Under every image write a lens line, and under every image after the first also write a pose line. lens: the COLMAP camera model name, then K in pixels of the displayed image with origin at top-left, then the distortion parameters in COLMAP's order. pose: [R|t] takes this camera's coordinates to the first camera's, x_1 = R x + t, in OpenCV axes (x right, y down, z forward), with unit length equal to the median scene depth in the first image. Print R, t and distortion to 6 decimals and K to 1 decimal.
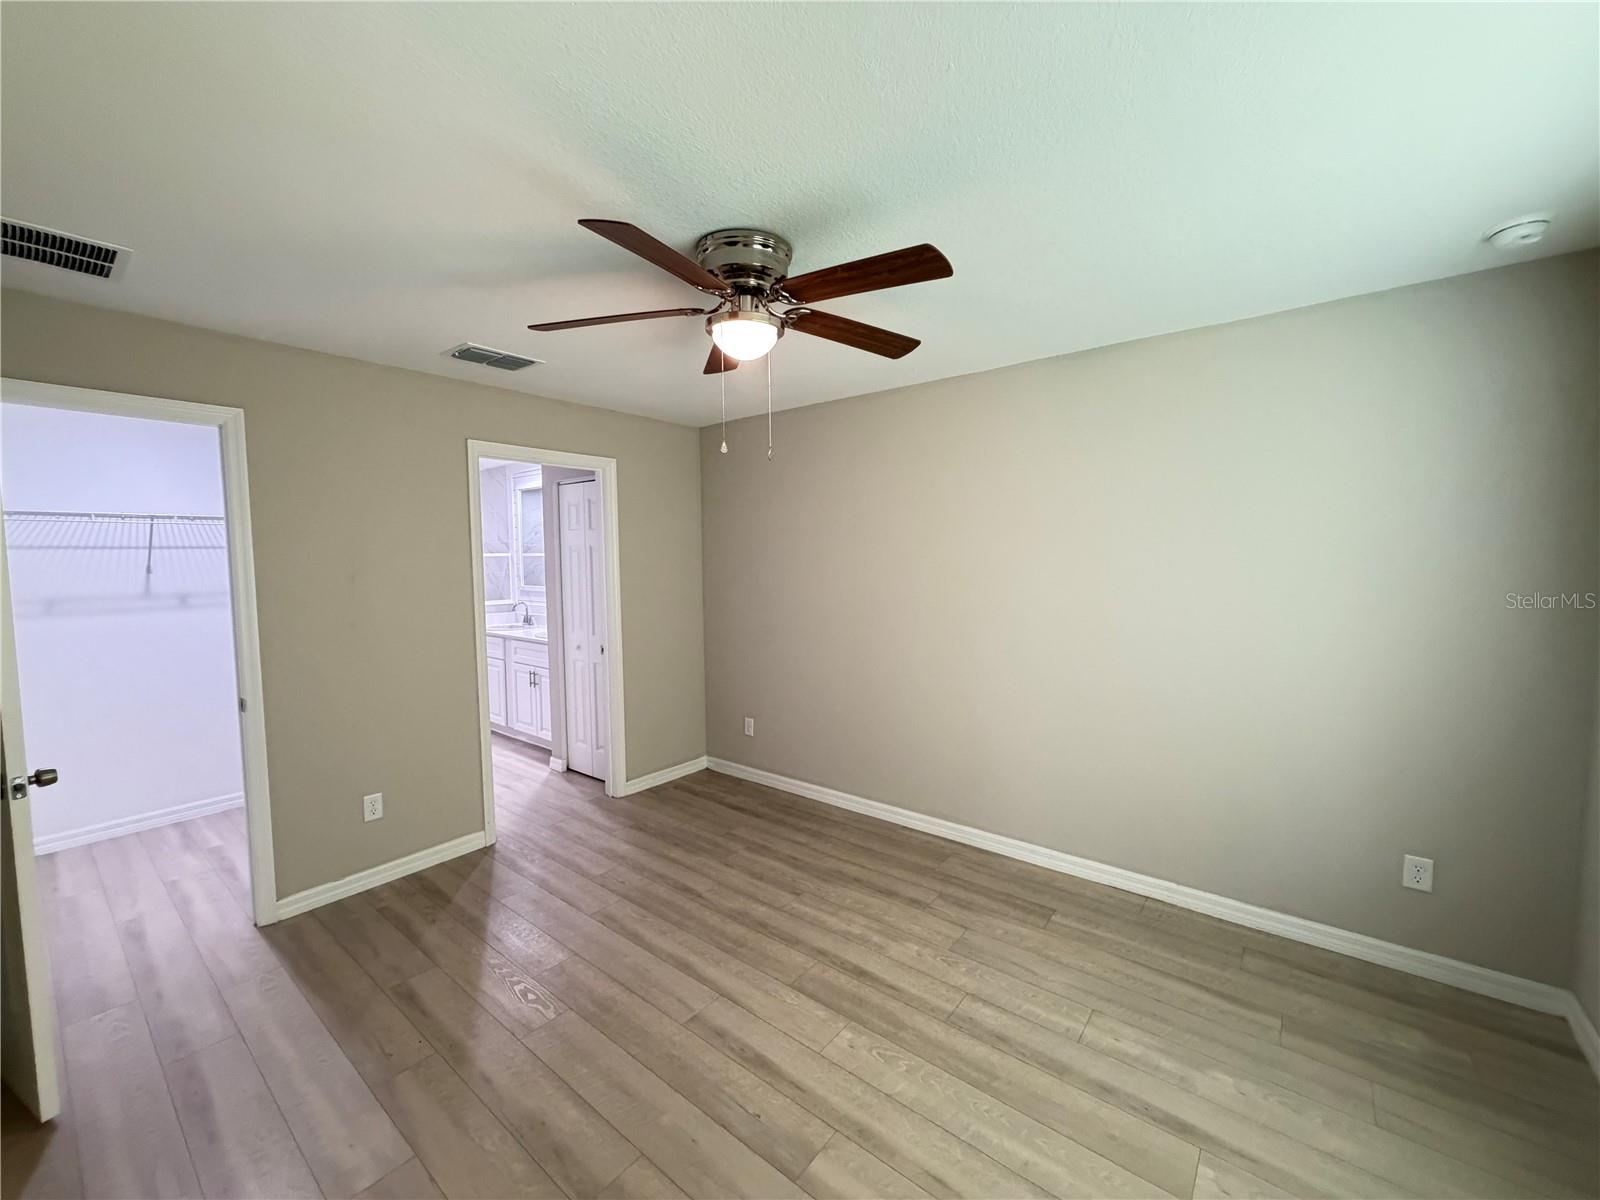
lens RADIAL K [[642.5, 0, 797.1], [0, 642.5, 601.7], [0, 0, 1]] dist [0.006675, -0.000028]
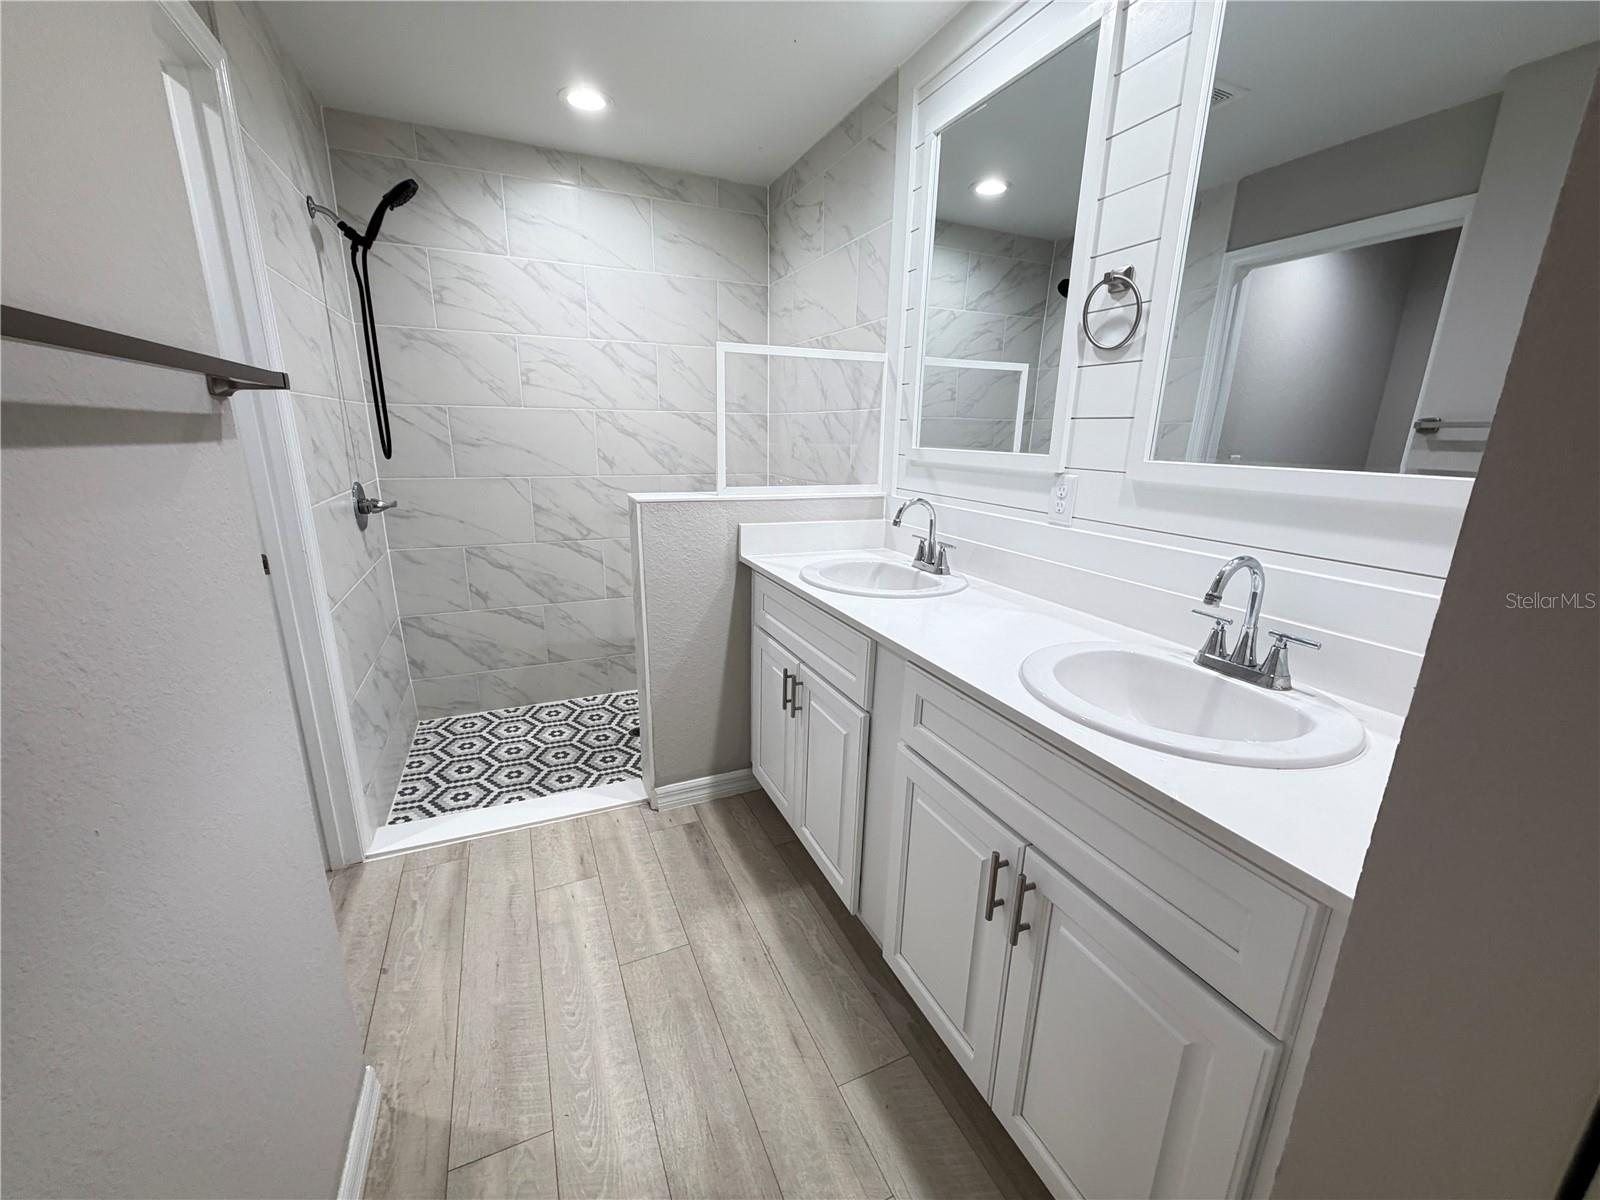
lens RADIAL K [[642.5, 0, 797.1], [0, 642.5, 601.7], [0, 0, 1]] dist [0.006675, -0.000028]
pose [[0.890420, 0.142163, -0.432367, -0.335663], [-0.060950, 0.978655, 0.196263, -0.008002], [0.451040, -0.148403, 0.880079, 0.681831]]
